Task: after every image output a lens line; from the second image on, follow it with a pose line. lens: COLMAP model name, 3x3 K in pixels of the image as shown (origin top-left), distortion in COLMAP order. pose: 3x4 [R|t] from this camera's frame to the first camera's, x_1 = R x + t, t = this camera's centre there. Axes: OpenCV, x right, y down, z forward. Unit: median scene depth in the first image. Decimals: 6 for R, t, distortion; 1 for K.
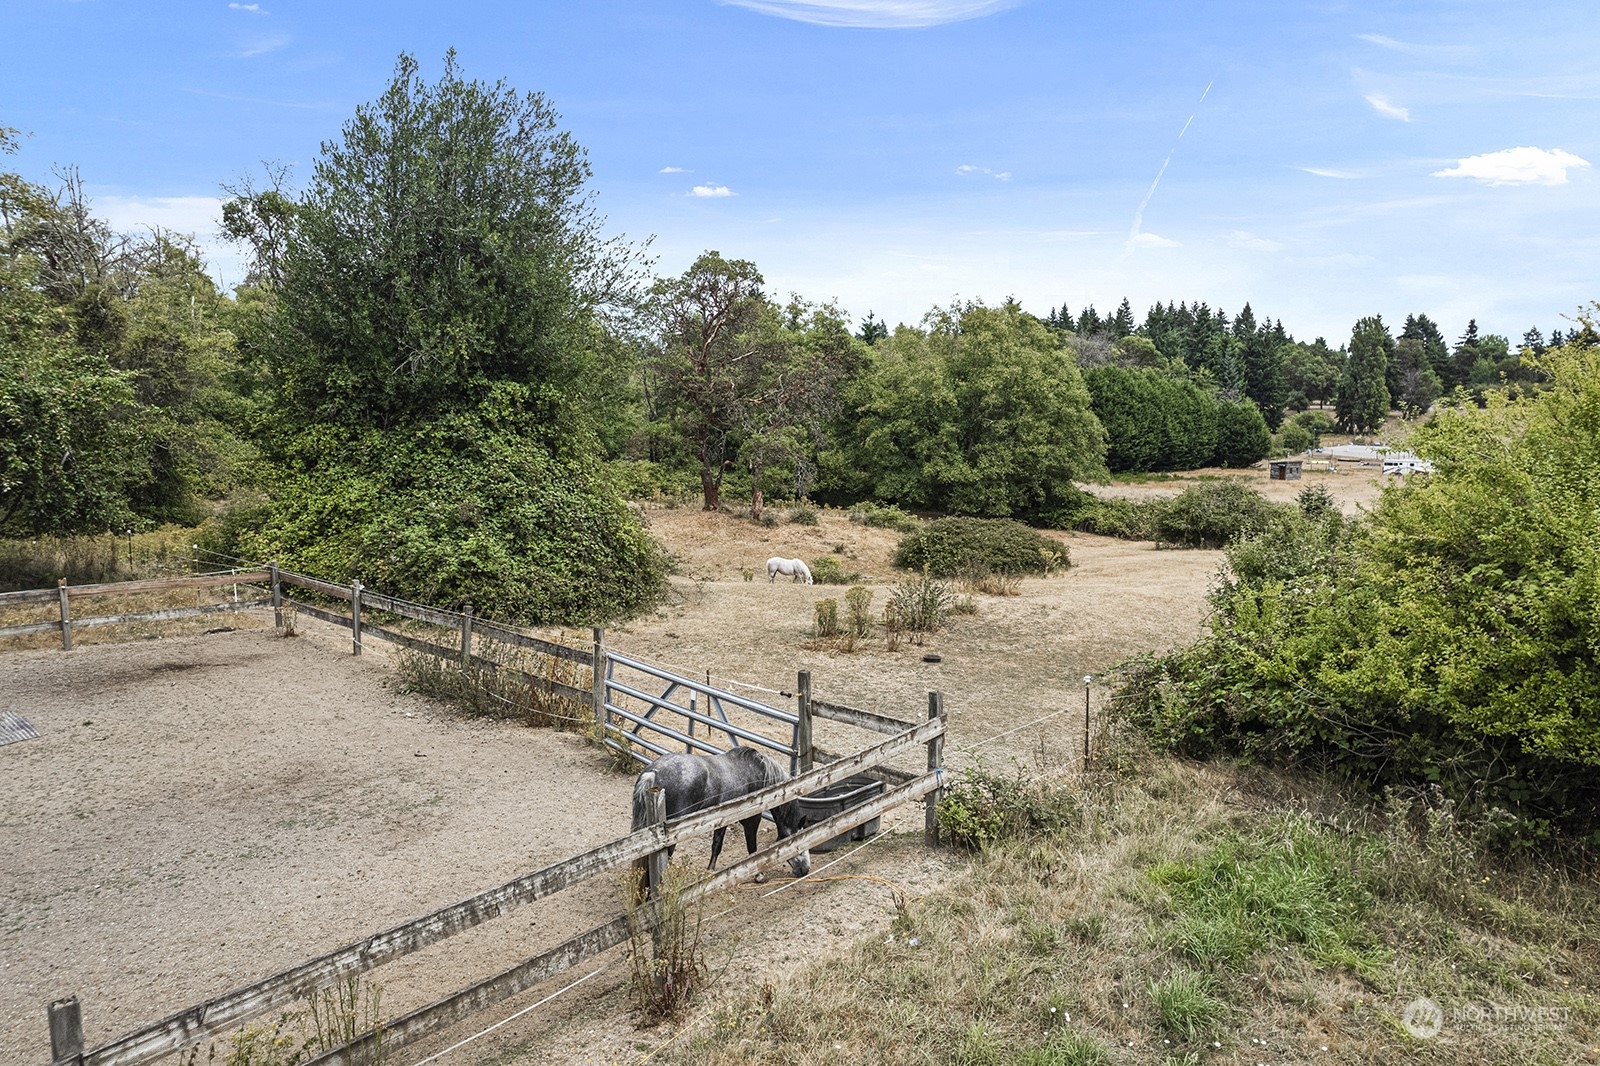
lens RADIAL K [[1031.7, 0, 802.8], [0, 1031.7, 533.0], [0, 0, 1]] dist [-0.070848, 0.064481]
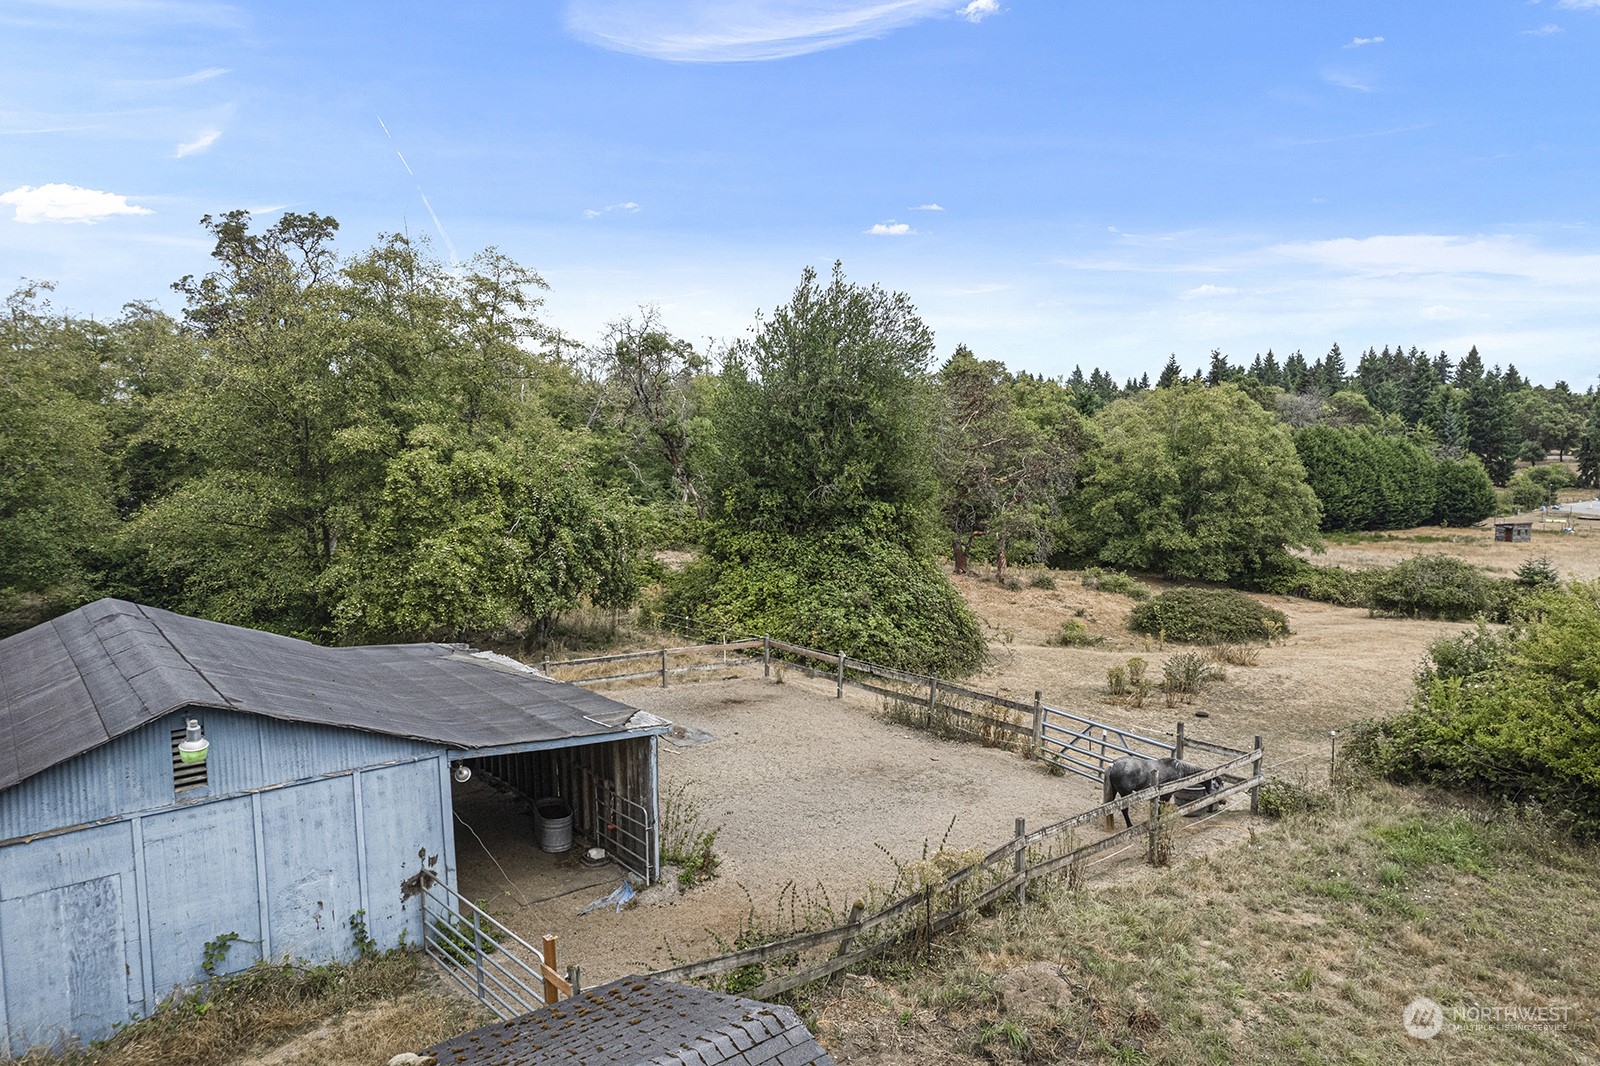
lens RADIAL K [[1031.7, 0, 801.3], [0, 1031.7, 536.5], [0, 0, 1]] dist [-0.070848, 0.064481]
pose [[0.984258, 0.016891, -0.175930, -0.152655], [-0.022753, 0.999249, -0.031352, -0.056799], [0.175268, 0.034861, 0.983903, -0.421537]]
